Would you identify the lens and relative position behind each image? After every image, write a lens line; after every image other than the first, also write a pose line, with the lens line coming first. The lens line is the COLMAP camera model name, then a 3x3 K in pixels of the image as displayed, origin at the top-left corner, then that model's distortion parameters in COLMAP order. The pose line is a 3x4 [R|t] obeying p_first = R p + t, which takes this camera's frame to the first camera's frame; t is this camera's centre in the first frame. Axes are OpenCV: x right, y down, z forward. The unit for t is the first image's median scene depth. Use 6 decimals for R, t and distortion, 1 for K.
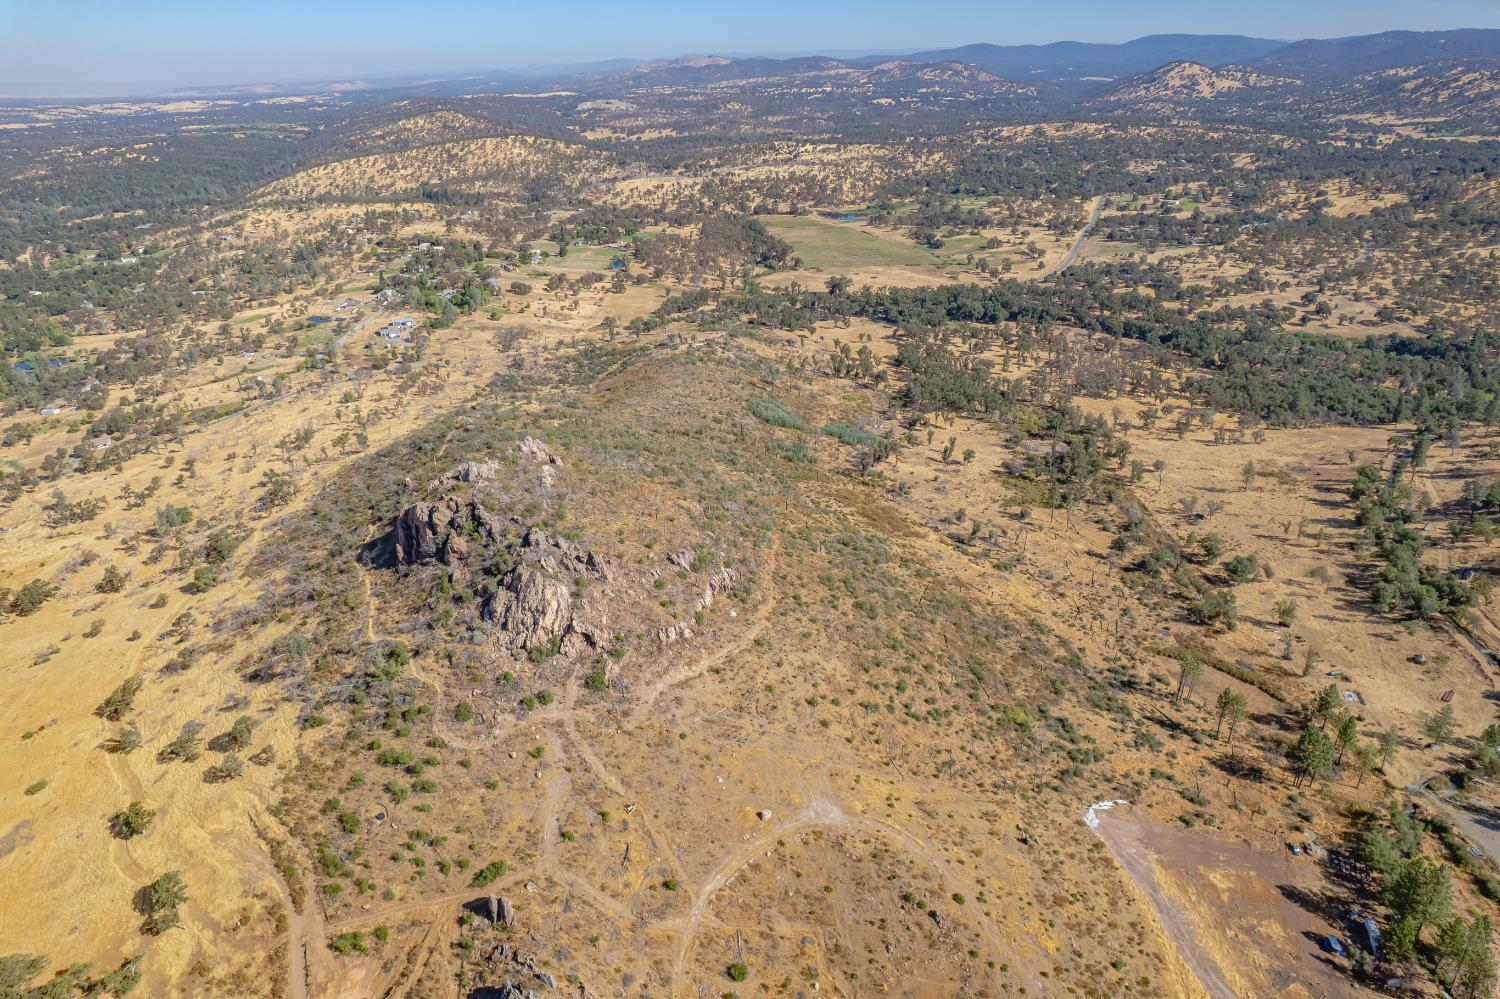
lens RADIAL K [[947.7, 0, 756.7], [0, 947.7, 508.4], [0, 0, 1]] dist [-0.073488, 0.062705]
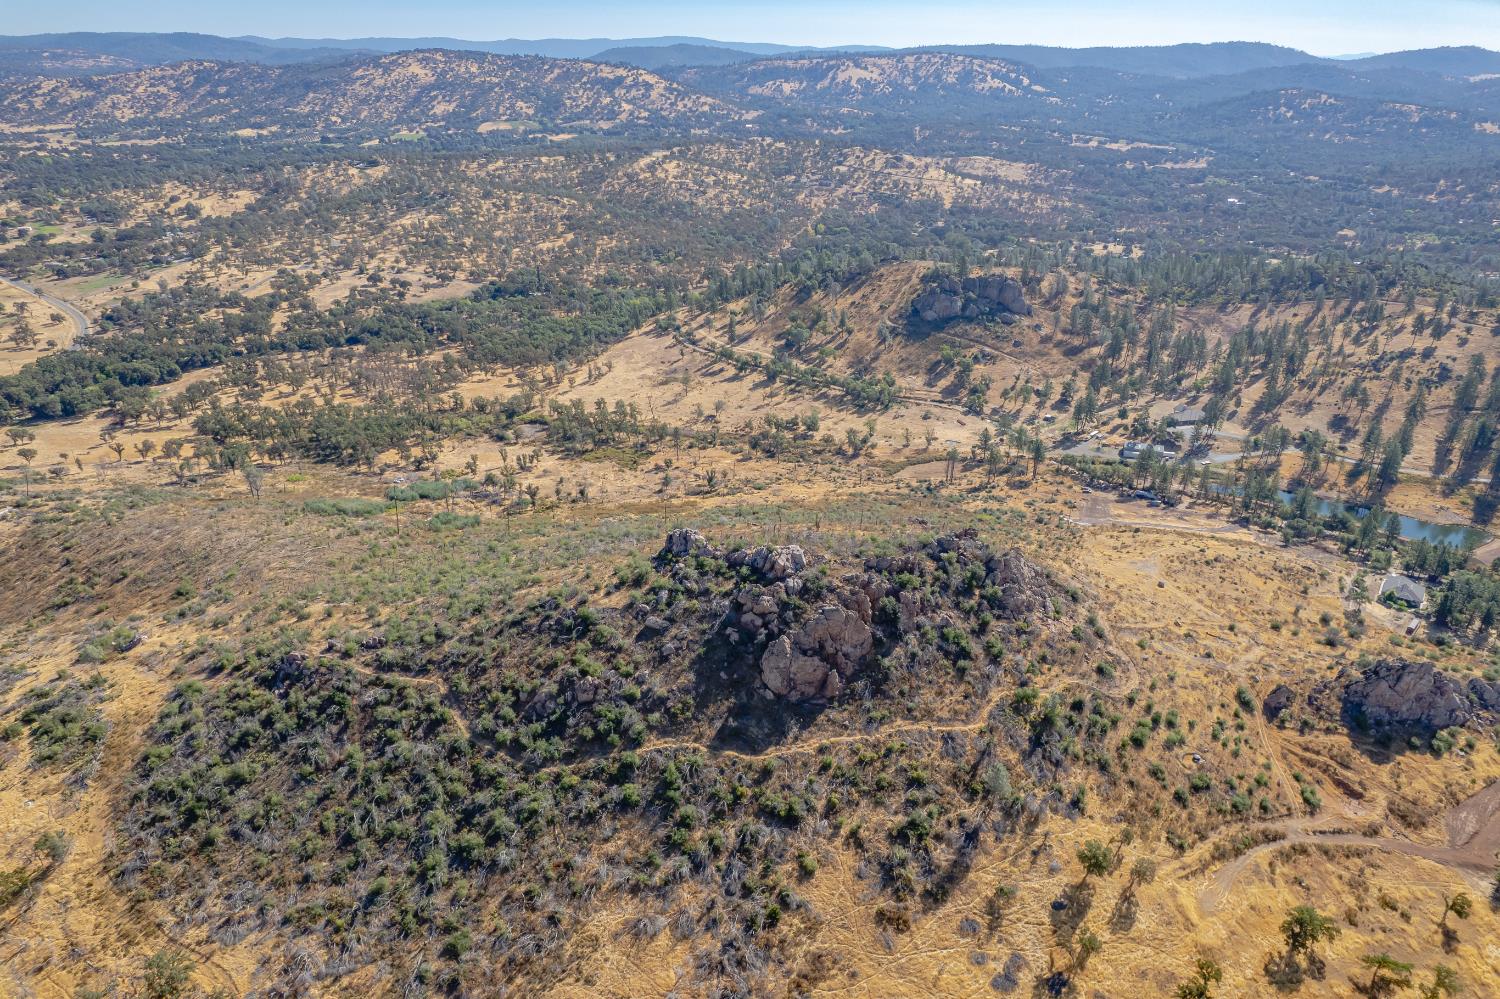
lens RADIAL K [[947.7, 0, 739.9], [0, 947.7, 499.1], [0, 0, 1]] dist [-0.073488, 0.062705]
pose [[0.270625, -0.391358, 0.879546, -1.104427], [0.404788, 0.875206, 0.264879, -0.346220], [-0.873446, 0.284347, 0.395270, 0.761548]]
